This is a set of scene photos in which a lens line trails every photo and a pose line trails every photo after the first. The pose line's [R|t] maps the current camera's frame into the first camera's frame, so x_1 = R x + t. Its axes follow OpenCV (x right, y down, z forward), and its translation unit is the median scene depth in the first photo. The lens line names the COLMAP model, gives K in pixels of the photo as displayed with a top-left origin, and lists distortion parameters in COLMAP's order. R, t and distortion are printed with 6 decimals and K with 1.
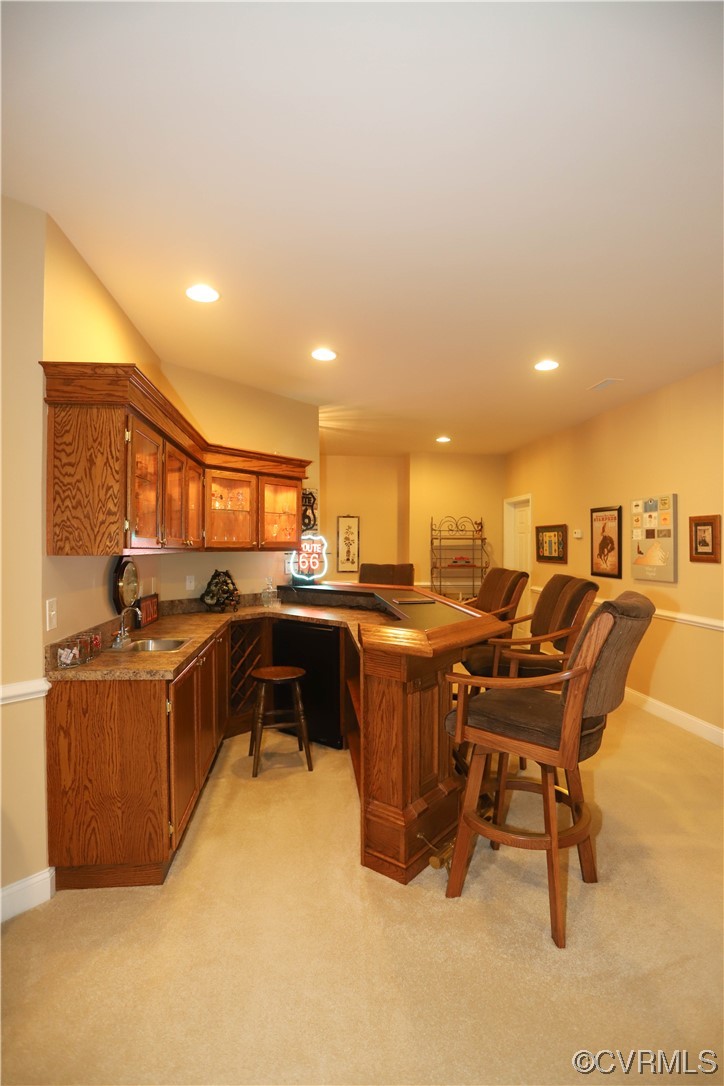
lens RADIAL K [[521.4, 0, 359.7], [0, 521.4, 543.5], [0, 0, 1]] dist [-0.059555, 0.015799]
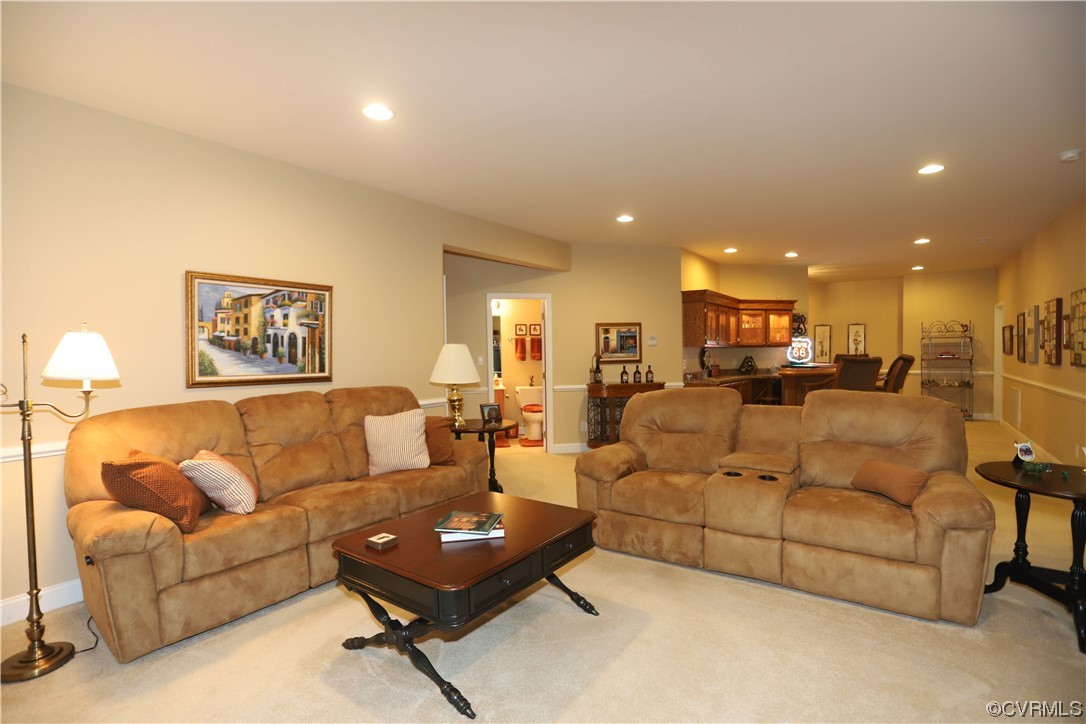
lens RADIAL K [[521.4, 0, 541.4], [0, 521.4, 360.3], [0, 0, 1]] dist [-0.059555, 0.015799]
pose [[0.740559, -0.002723, -0.671986, 0.507054], [0.015573, 0.999793, 0.013110, 0.026568], [0.671811, -0.020174, 0.740448, -1.100176]]
